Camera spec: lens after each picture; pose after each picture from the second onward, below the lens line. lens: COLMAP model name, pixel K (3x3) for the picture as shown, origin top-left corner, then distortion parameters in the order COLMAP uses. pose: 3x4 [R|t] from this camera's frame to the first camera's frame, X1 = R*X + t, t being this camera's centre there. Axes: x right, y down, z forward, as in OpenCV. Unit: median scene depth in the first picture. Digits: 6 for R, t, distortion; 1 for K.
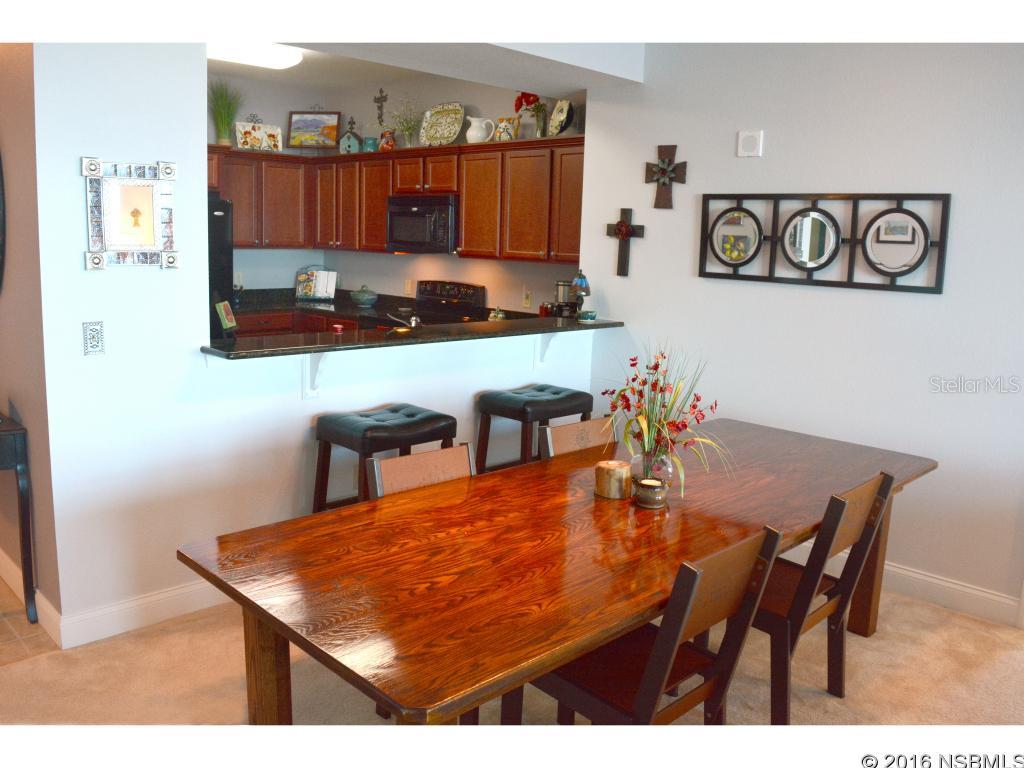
lens RADIAL K [[823.7, 0, 515.6], [0, 823.7, 376.4], [0, 0, 1]] dist [-0.081030, 0.010201]
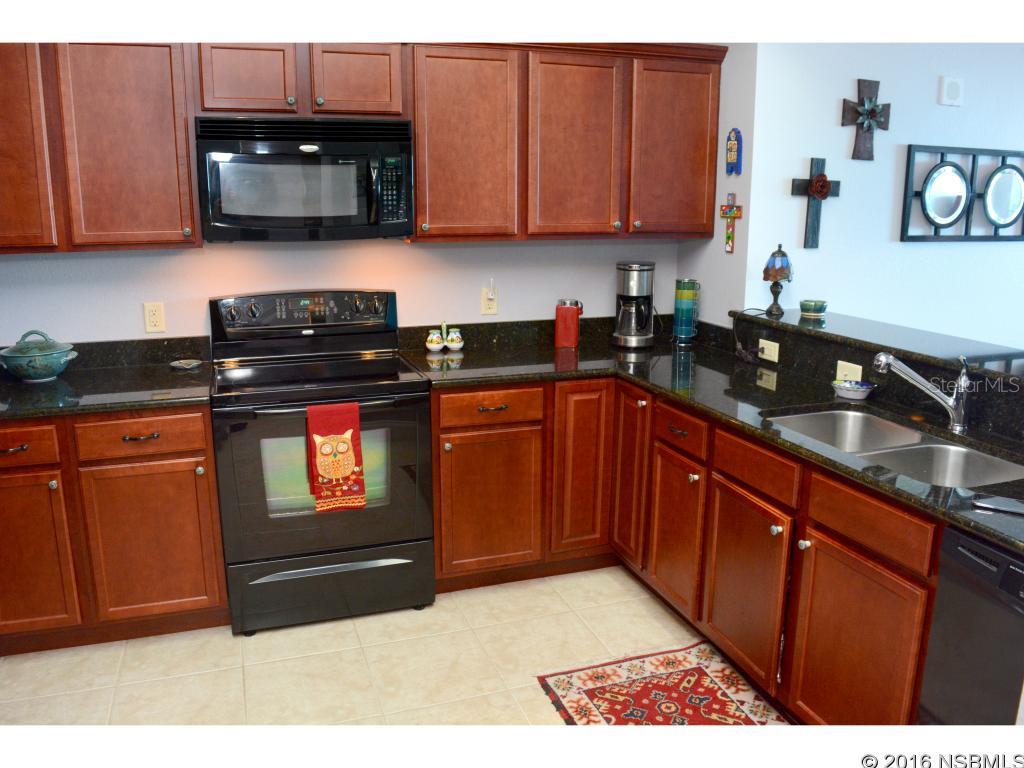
lens RADIAL K [[823.7, 0, 512.1], [0, 823.7, 387.9], [0, 0, 1]] dist [-0.081030, 0.010201]
pose [[0.442835, -0.228769, 0.866927, -0.703301], [0.164977, 0.971183, 0.172009, -0.179159], [-0.881294, 0.066851, 0.467815, 0.940477]]
